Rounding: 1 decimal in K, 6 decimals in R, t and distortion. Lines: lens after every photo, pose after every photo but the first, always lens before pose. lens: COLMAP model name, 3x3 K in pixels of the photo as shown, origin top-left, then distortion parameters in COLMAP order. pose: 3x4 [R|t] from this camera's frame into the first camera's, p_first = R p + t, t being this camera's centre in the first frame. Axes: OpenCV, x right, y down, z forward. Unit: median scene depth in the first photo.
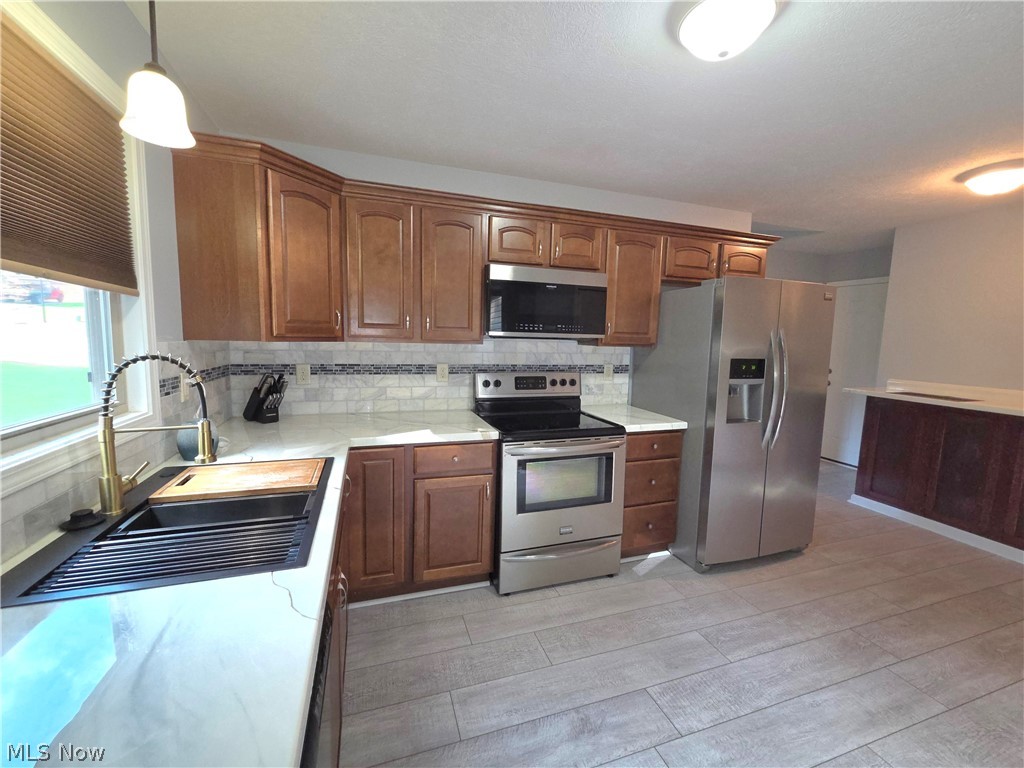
lens RADIAL K [[422.5, 0, 512.0], [0, 422.5, 384.0], [0, 0, 1]] dist [-0.000863, 0.000046]
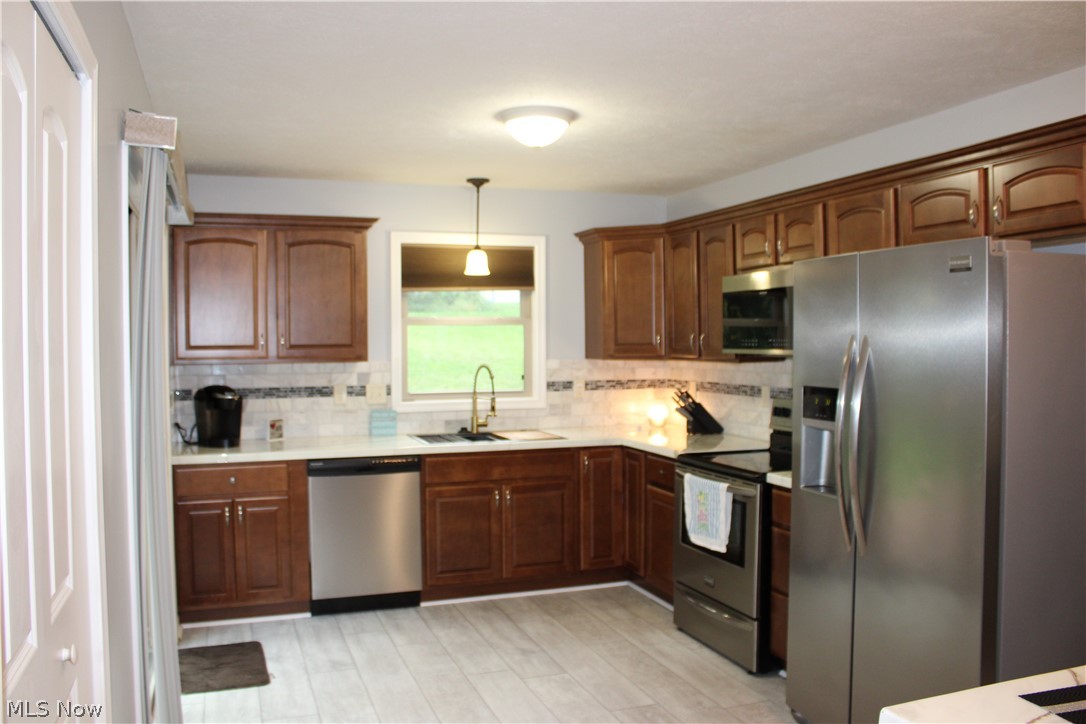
lens RADIAL K [[902.9, 0, 543.0], [0, 902.9, 362.0], [0, 0, 1]] dist [-0.046873, 0.001334]
pose [[0.019737, -0.001987, -0.999803, 2.228479], [-0.103961, 0.994573, -0.004029, -0.055780], [0.994386, 0.104020, 0.019423, 0.679462]]
